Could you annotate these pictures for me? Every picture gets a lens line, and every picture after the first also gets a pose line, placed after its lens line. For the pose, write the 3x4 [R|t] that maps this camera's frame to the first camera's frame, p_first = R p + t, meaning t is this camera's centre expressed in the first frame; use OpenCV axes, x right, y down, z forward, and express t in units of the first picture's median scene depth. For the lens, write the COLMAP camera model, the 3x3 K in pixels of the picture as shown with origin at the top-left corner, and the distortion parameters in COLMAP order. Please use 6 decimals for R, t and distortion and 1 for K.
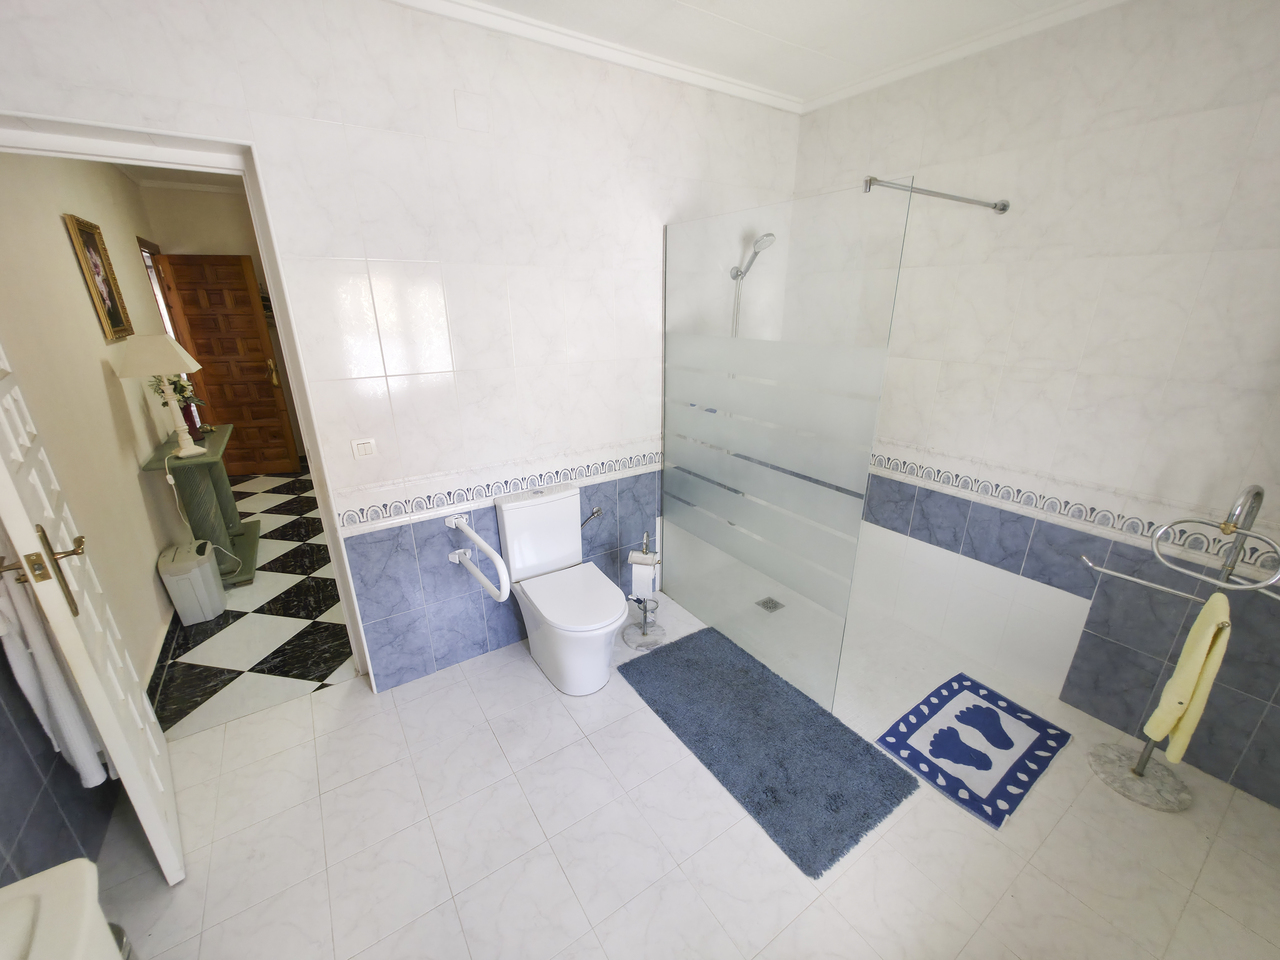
lens RADIAL K [[510.5, 0, 640.5], [0, 510.5, 483.9], [0, 0, 1]] dist [0.000077, -0.000722]
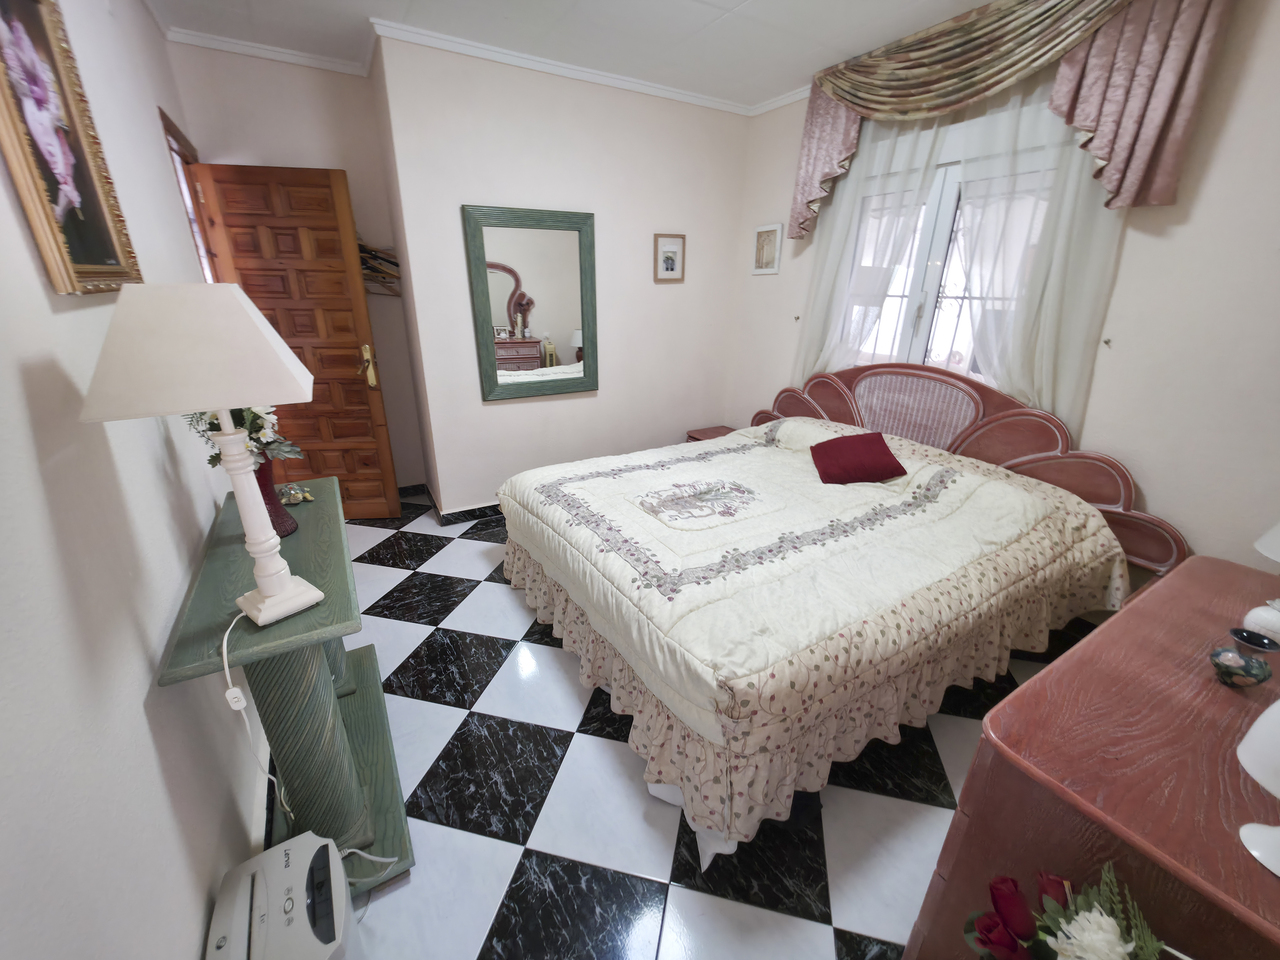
lens RADIAL K [[510.5, 0, 638.8], [0, 510.5, 475.9], [0, 0, 1]] dist [0.000077, -0.000722]
pose [[0.999219, 0.028743, -0.027132, -0.408108], [-0.028281, 0.999451, 0.017272, -0.114110], [0.027613, -0.016491, 0.999483, 0.420304]]
